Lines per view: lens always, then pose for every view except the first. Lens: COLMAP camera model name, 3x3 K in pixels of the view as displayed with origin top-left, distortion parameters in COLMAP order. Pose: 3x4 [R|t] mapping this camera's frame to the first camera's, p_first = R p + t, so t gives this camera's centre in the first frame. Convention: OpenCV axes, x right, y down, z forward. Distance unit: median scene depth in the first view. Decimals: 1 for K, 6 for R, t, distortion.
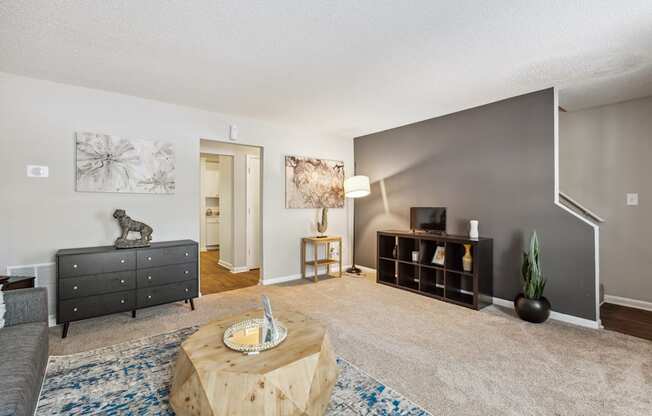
lens RADIAL K [[300.1, 0, 323.8], [0, 300.1, 204.5], [0, 0, 1]] dist [0.000879, 0.000239]
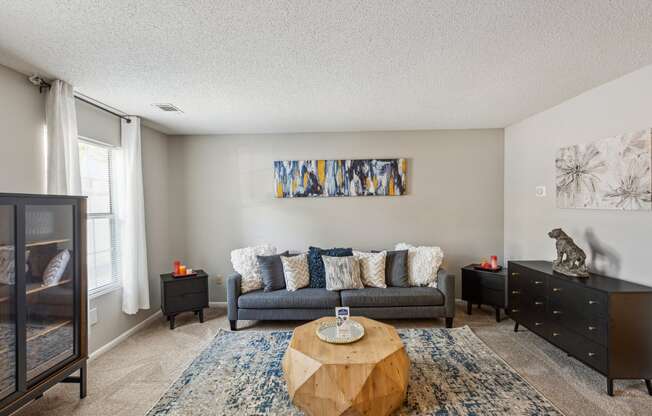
lens RADIAL K [[300.1, 0, 323.8], [0, 300.1, 204.5], [0, 0, 1]] dist [0.000879, 0.000239]
pose [[-0.630969, 0.005057, -0.775791, 0.448931], [0.005264, 0.999984, 0.002238, -0.058418], [0.775790, -0.002672, -0.630985, 0.970203]]
